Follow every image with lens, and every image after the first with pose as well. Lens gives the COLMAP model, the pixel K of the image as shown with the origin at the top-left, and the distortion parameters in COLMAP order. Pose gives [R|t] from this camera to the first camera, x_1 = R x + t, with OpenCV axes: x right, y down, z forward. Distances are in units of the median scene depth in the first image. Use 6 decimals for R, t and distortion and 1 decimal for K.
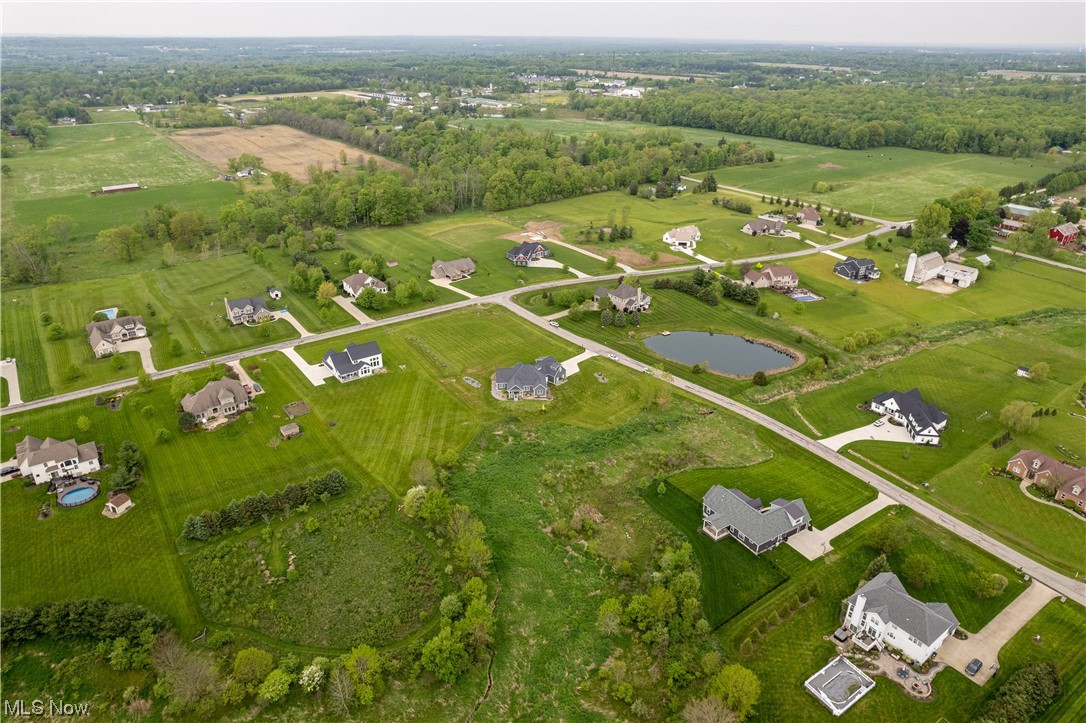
lens RADIAL K [[708.8, 0, 543.0], [0, 708.8, 361.5], [0, 0, 1]] dist [0.000891, 0.000244]
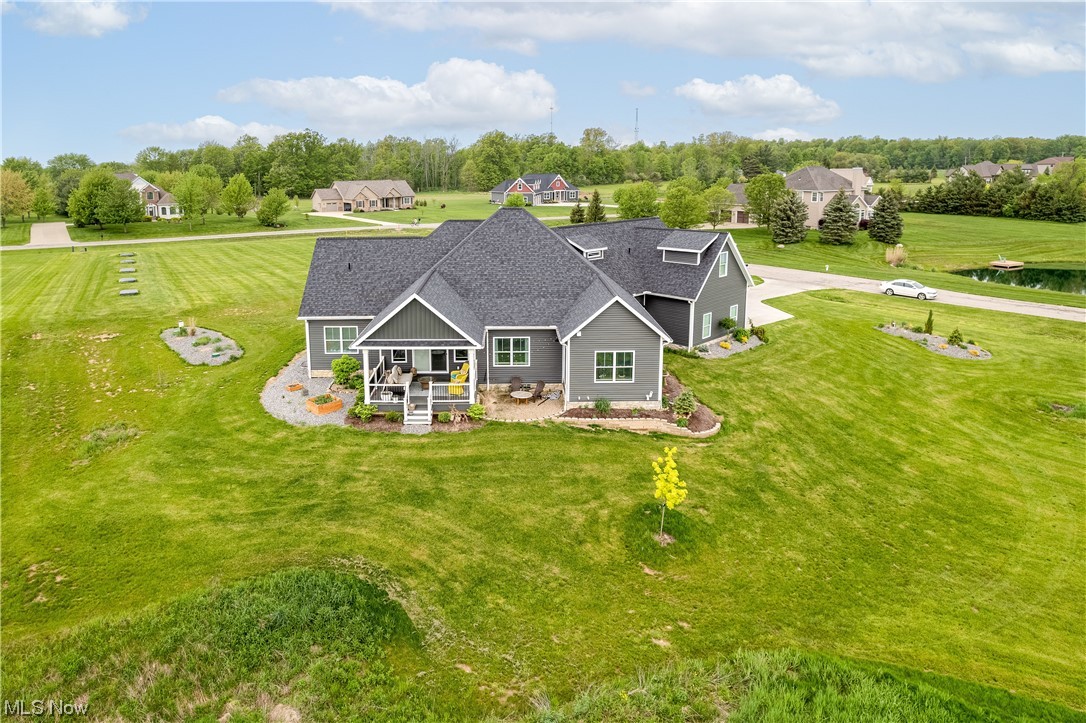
lens RADIAL K [[708.8, 0, 543.0], [0, 708.8, 361.5], [0, 0, 1]] dist [0.000891, 0.000244]
pose [[0.999832, 0.016508, -0.007993, -0.015400], [-0.017621, 0.985480, -0.168875, 0.060851], [0.005089, 0.168988, 0.985605, 0.839487]]
